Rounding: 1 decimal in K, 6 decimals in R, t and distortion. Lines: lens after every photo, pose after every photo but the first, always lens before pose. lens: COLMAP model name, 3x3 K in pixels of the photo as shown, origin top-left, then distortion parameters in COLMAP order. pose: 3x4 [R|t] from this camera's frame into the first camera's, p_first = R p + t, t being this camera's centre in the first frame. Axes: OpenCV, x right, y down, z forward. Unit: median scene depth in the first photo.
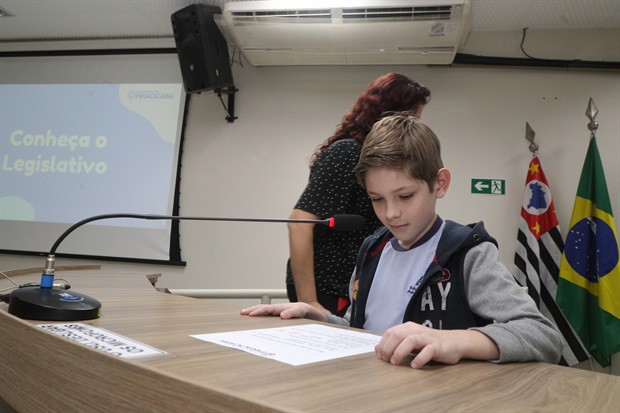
lens RADIAL K [[453.4, 0, 301.8], [0, 453.4, 196.5], [0, 0, 1]] dist [0.002200, 0.000618]
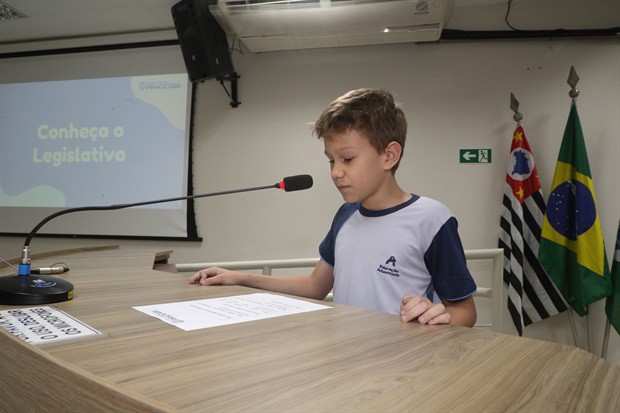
lens RADIAL K [[415.7, 0, 308.7], [0, 415.7, 205.5], [0, 0, 1]] dist [-0.000076, 0.000074]
pose [[0.998512, -0.046134, -0.029065, 0.040226], [0.048374, 0.995474, 0.081798, -0.004566], [0.025160, -0.083082, 0.996225, 0.002061]]
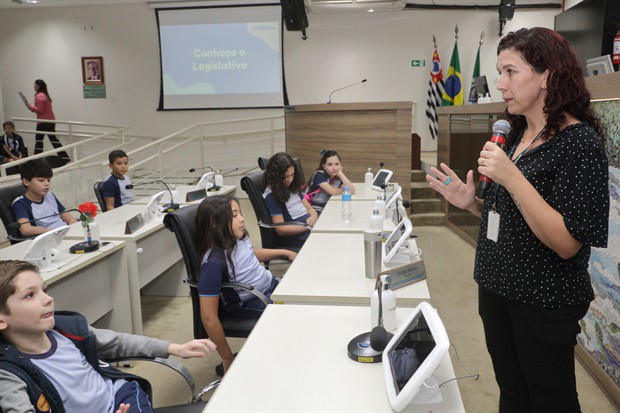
lens RADIAL K [[528.9, 0, 318.4], [0, 528.9, 196.5], [0, 0, 1]] dist [-0.004116, -0.004848]
pose [[0.993715, -0.095522, 0.058354, -0.347657], [0.074144, 0.952252, 0.296173, -0.218222], [-0.083859, -0.289985, 0.953350, -1.835990]]
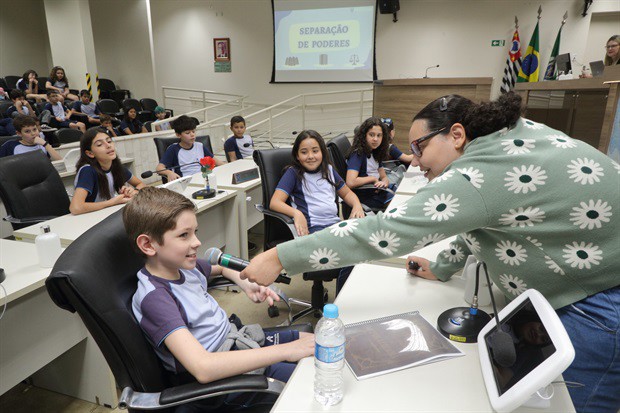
lens RADIAL K [[415.7, 0, 308.7], [0, 415.7, 205.5], [0, 0, 1]] dist [-0.000076, 0.000074]
pose [[0.989014, -0.028077, -0.145128, -0.362507], [0.083418, 0.916533, 0.391163, -0.194766], [0.122032, -0.398972, 0.908807, -1.735170]]
